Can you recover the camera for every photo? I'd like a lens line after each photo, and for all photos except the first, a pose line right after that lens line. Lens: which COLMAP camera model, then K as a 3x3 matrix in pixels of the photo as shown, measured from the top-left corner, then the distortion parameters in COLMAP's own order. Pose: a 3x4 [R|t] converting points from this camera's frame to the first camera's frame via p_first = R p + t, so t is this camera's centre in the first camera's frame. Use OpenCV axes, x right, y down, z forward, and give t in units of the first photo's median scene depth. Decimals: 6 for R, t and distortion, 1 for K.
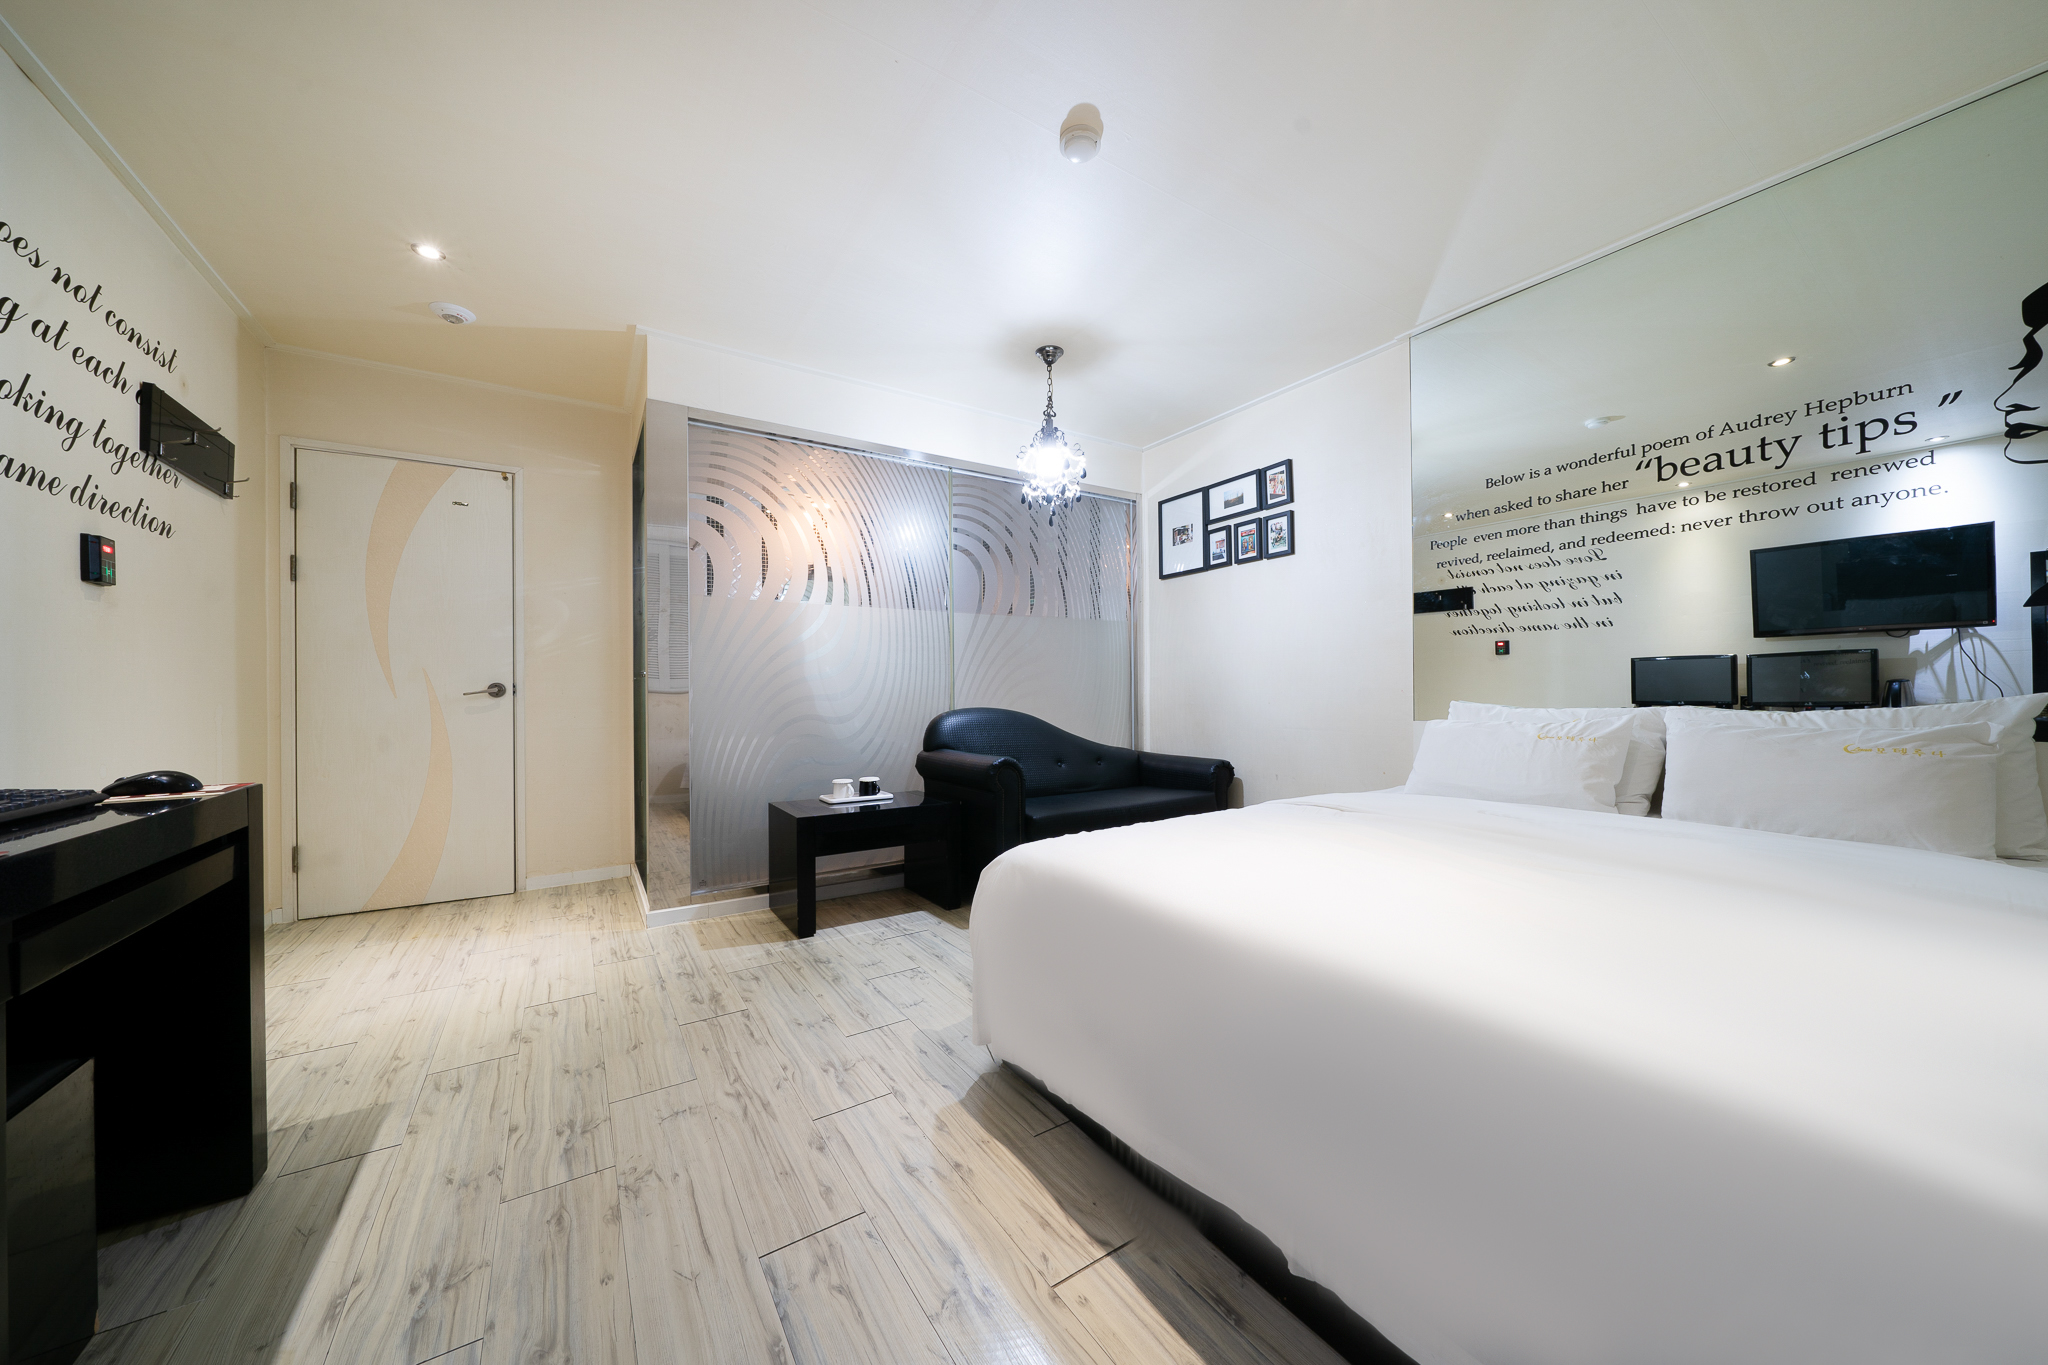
lens RADIAL K [[708.5, 0, 1032.0], [0, 708.5, 689.8], [0, 0, 1]] dist [-0.023552, 0.001697]
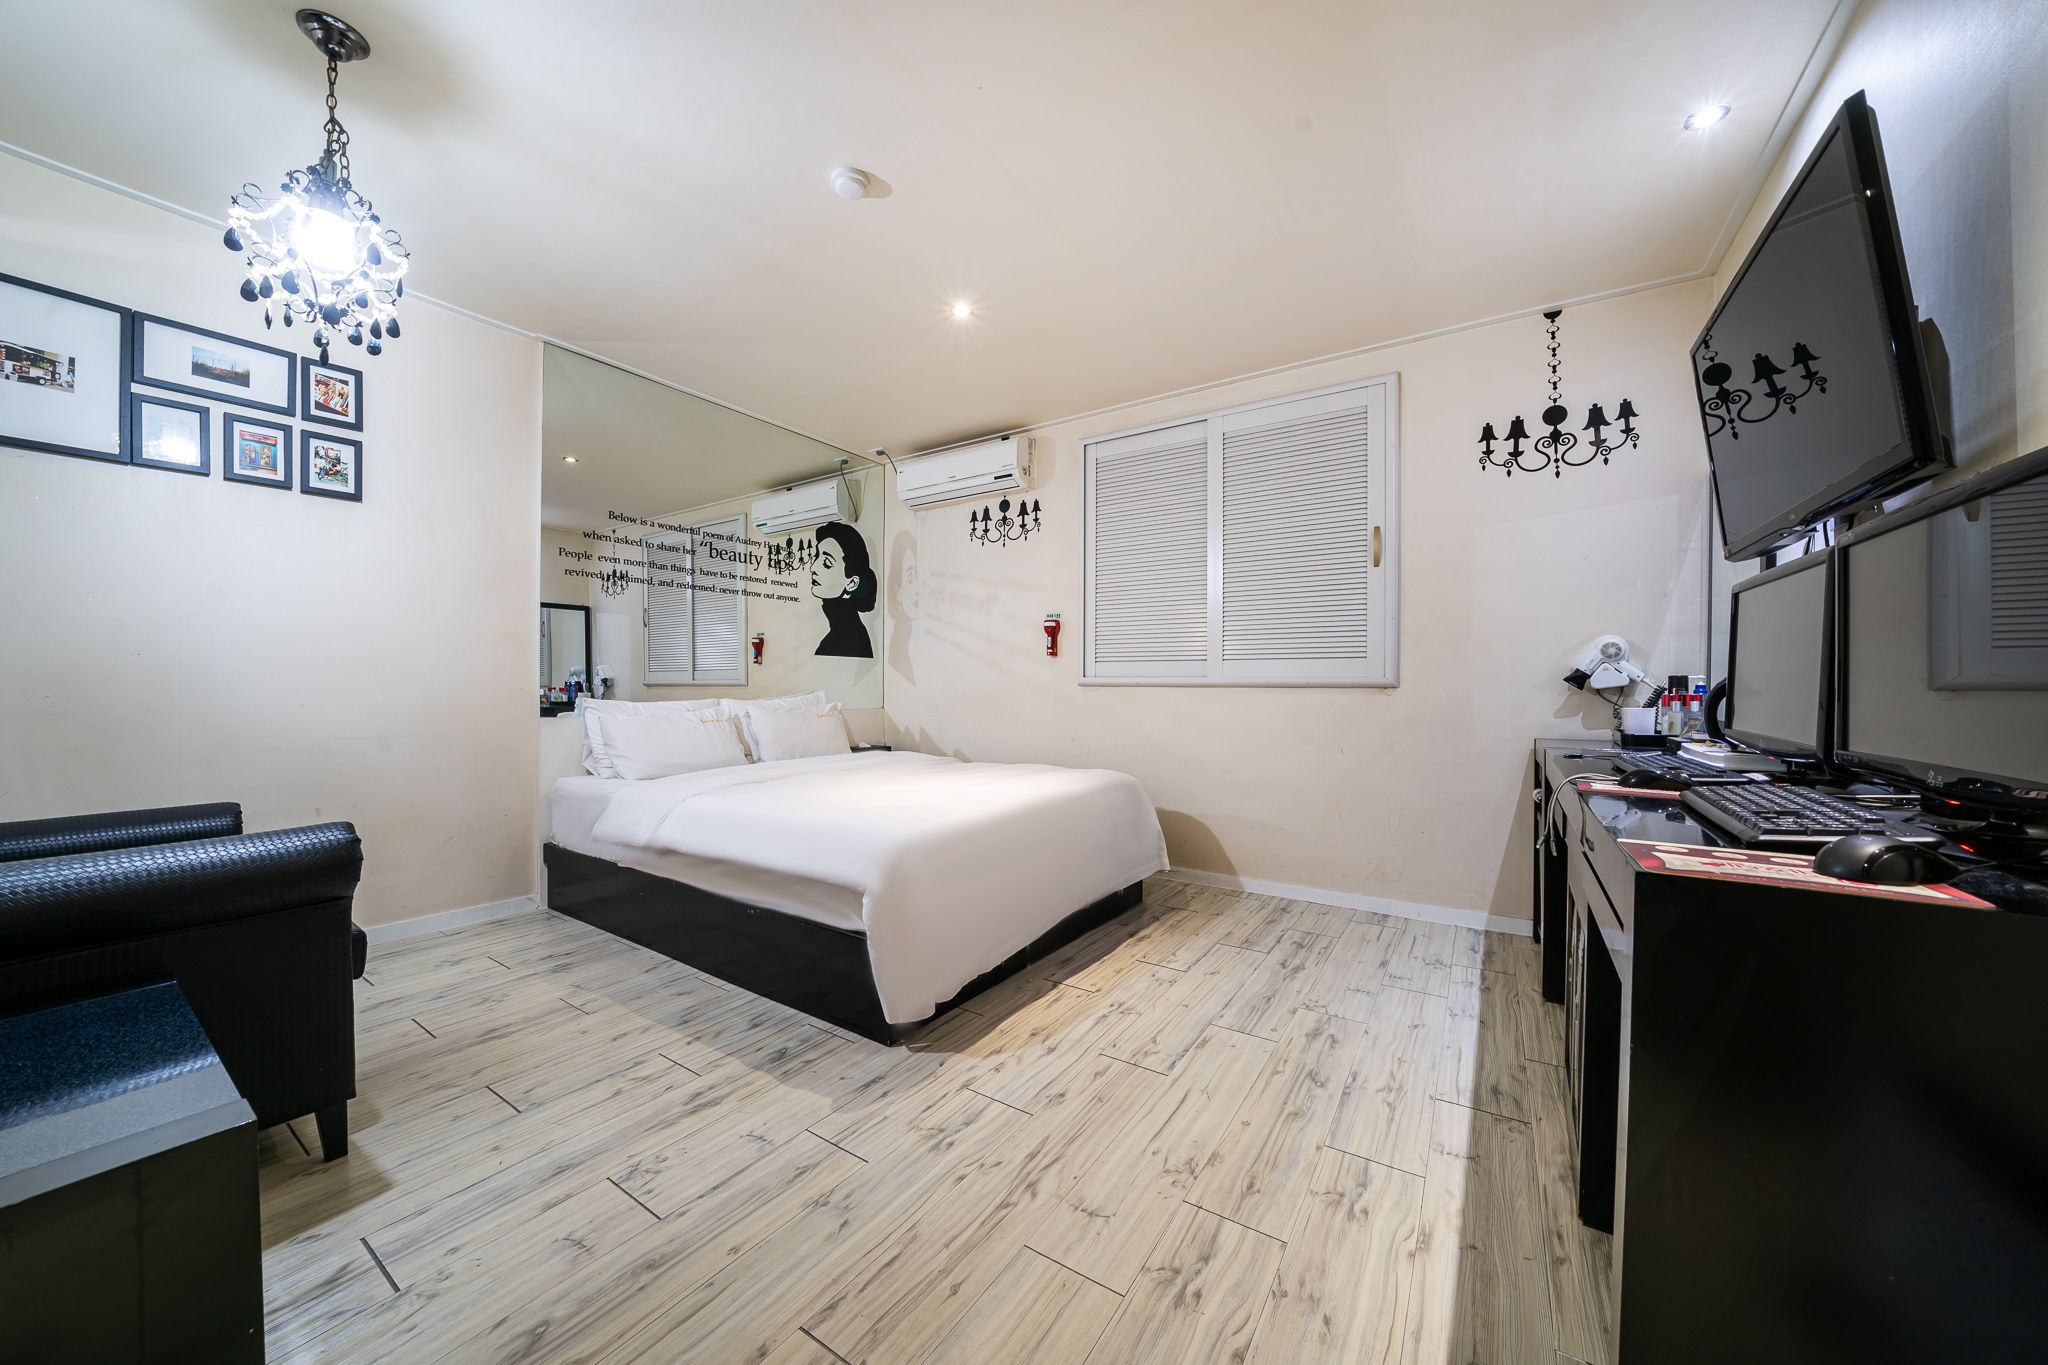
lens RADIAL K [[708.5, 0, 1014.8], [0, 708.5, 689.4], [0, 0, 1]] dist [-0.023552, 0.001697]
pose [[-0.388324, -0.003024, 0.921518, -1.157335], [-0.010471, 0.999945, -0.001131, -0.004890], [-0.921464, -0.010088, -0.388334, 1.327972]]
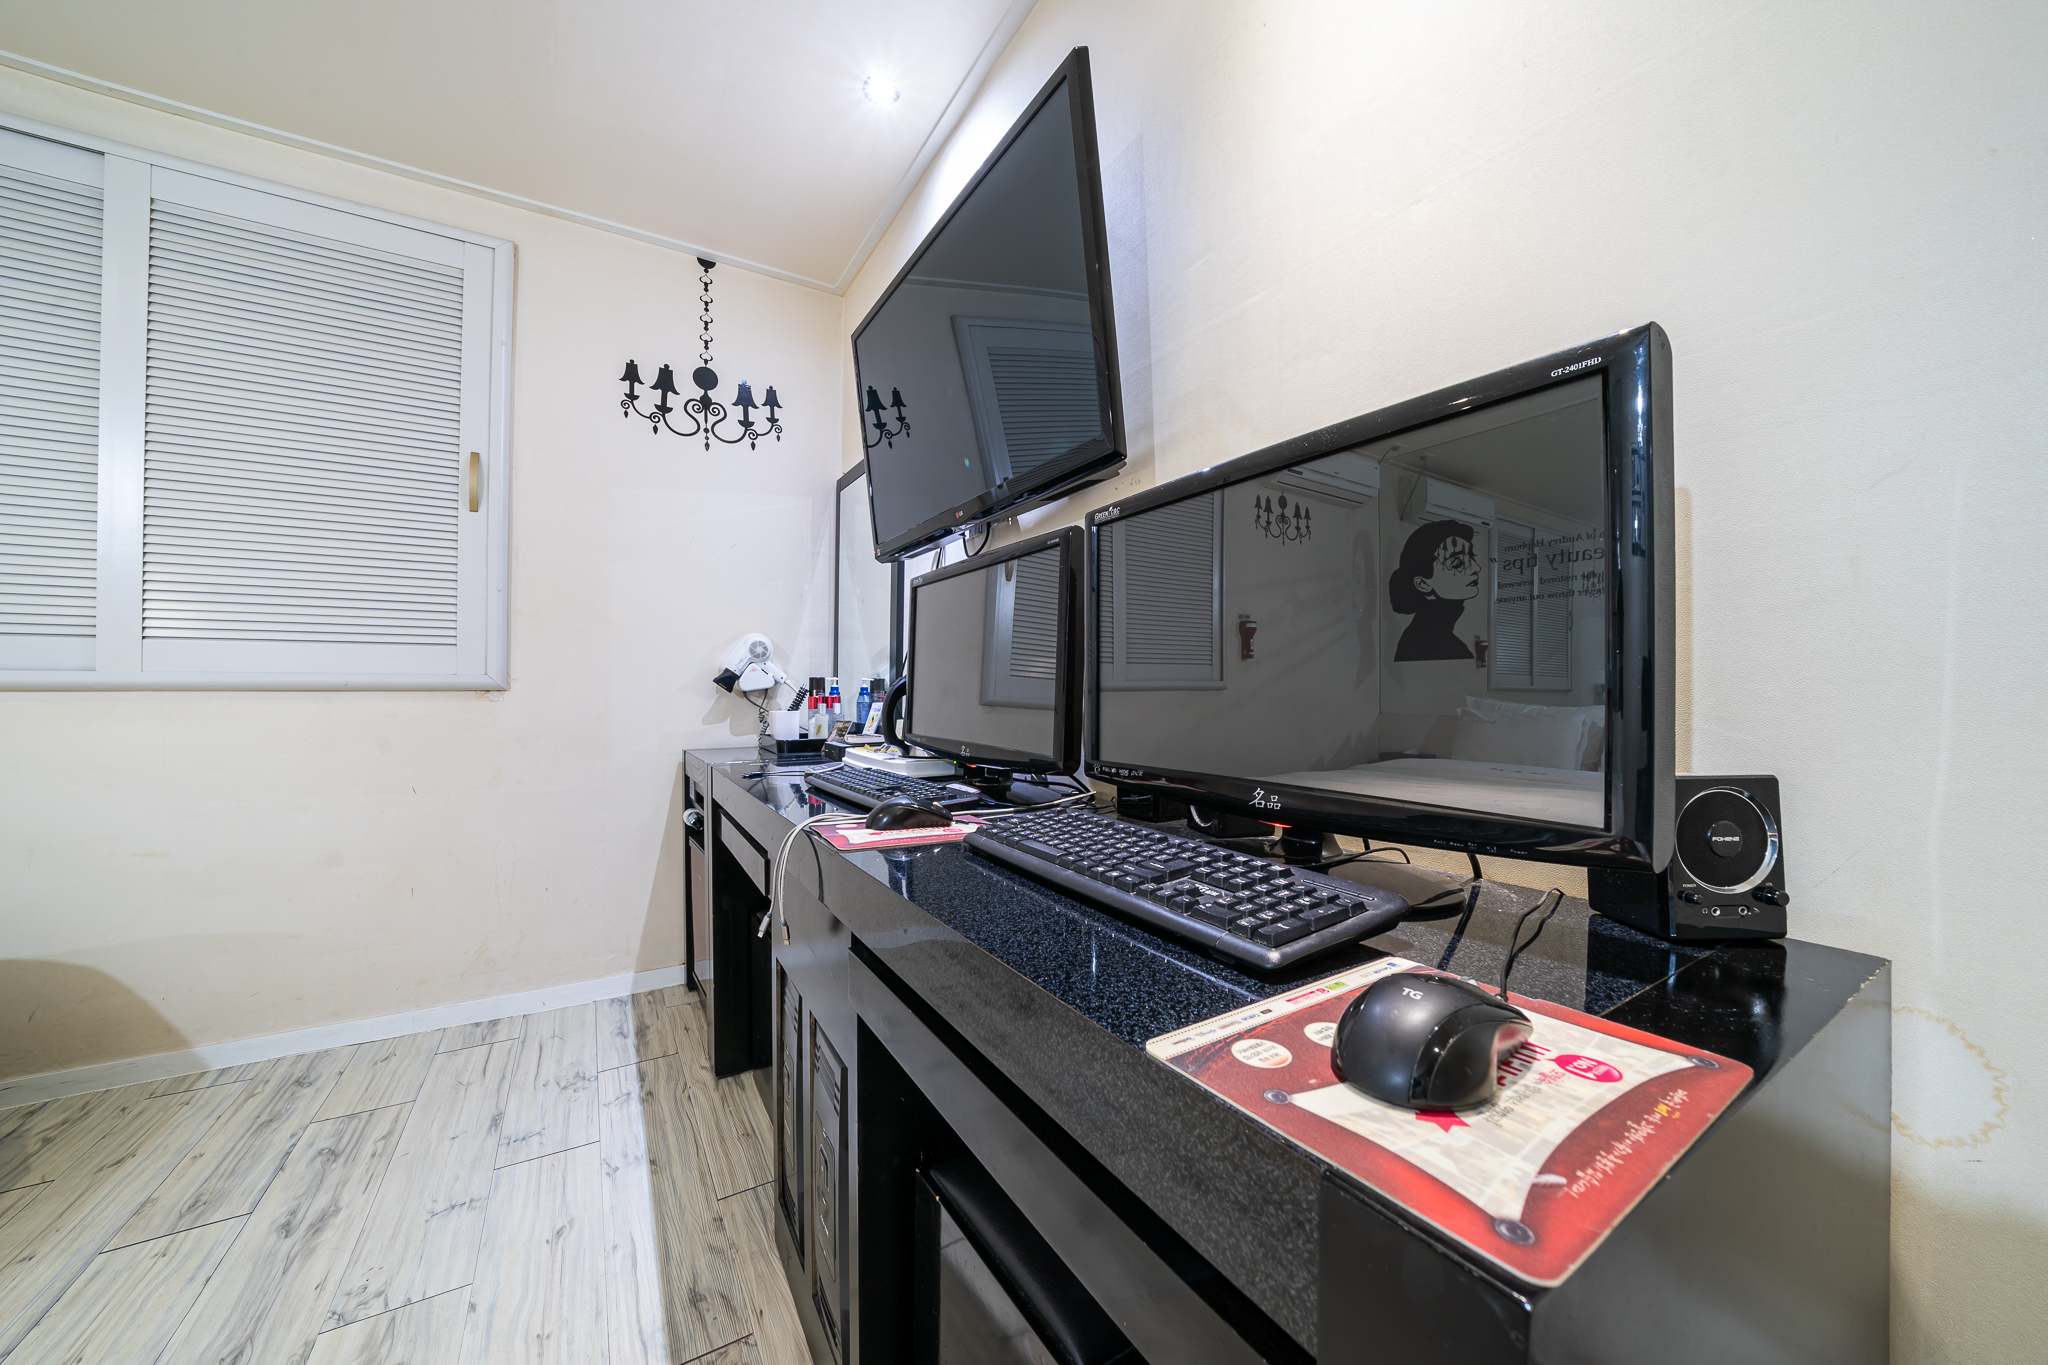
lens RADIAL K [[708.5, 0, 1021.1], [0, 708.5, 688.8], [0, 0, 1]] dist [-0.023552, 0.001697]
pose [[-0.999567, 0.002116, 0.029354, -0.988732], [0.001776, 0.999931, -0.011602, -0.006697], [-0.029376, -0.011544, -0.999502, 1.131224]]
